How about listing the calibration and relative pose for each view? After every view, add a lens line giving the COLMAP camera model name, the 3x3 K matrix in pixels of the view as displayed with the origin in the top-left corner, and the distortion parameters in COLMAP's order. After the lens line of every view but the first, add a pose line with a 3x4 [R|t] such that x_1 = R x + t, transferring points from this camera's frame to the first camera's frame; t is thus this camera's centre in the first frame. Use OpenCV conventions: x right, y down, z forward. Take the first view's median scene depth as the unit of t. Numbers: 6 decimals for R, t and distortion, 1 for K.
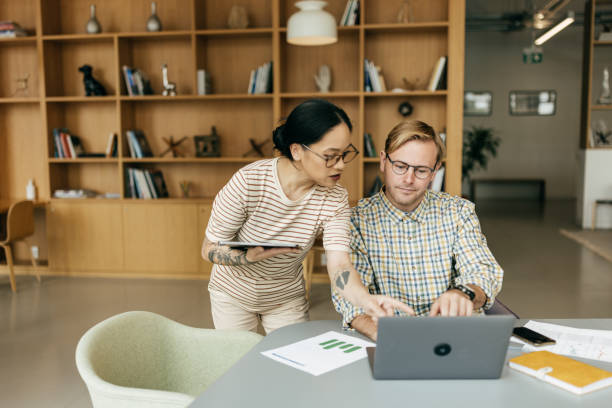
lens RADIAL K [[554.3, 0, 306.0], [0, 554.3, 204.0], [0, 0, 1]] dist [-0.006471, -0.005416]
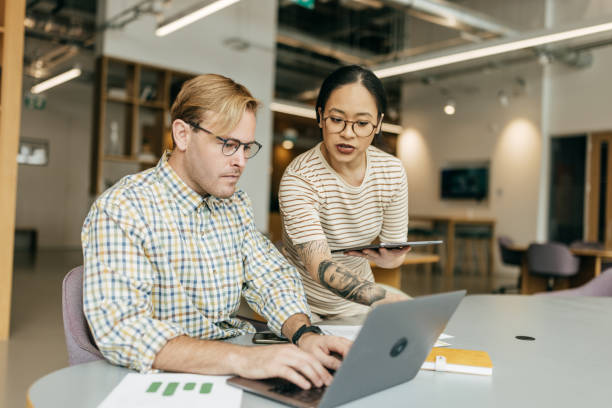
lens RADIAL K [[554.3, 0, 306.0], [0, 554.3, 204.0], [0, 0, 1]] dist [-0.006471, -0.005416]
pose [[0.643349, 0.047669, 0.764088, -0.288500], [0.025356, 0.996185, -0.083499, 0.088692], [-0.765153, 0.073093, 0.639686, 0.426927]]
